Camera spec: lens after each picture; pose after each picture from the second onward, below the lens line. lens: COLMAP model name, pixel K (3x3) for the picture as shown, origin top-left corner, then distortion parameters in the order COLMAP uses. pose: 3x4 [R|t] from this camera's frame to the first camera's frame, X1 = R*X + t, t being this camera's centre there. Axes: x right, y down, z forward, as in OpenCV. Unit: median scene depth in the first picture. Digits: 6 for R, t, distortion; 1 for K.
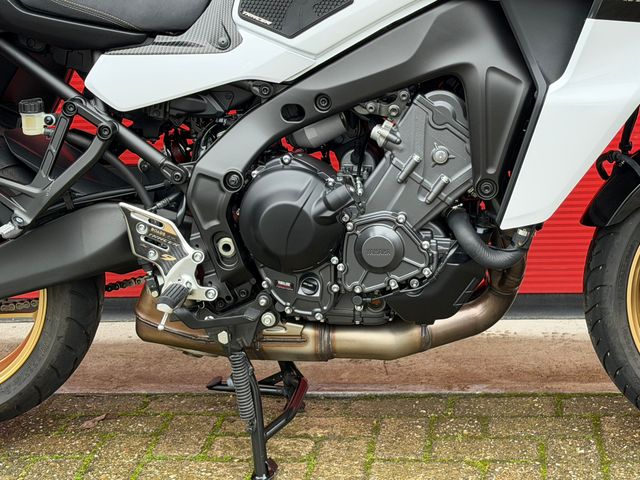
lens RADIAL K [[1372.6, 0, 320.0], [0, 1372.6, 240.0], [0, 0, 1]] dist [0.130942, 0.153246]
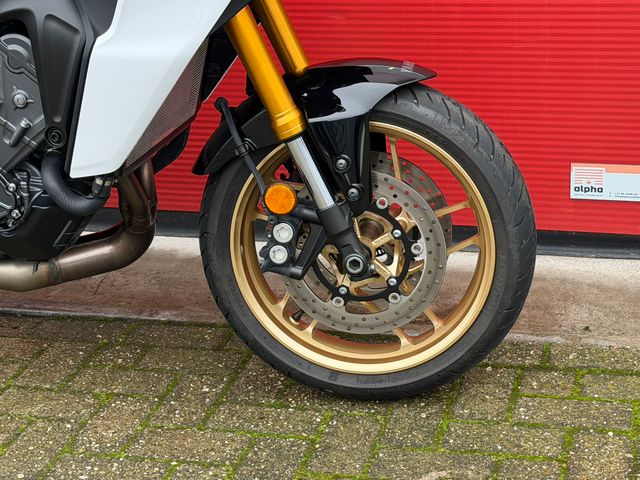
lens RADIAL K [[1372.6, 0, 320.0], [0, 1372.6, 240.0], [0, 0, 1]] dist [0.130942, 0.153246]
pose [[0.992333, 0.051378, -0.112406, 0.406936], [-0.038431, 0.992685, 0.114455, -0.080656], [0.117464, -0.109257, 0.987049, 0.025905]]
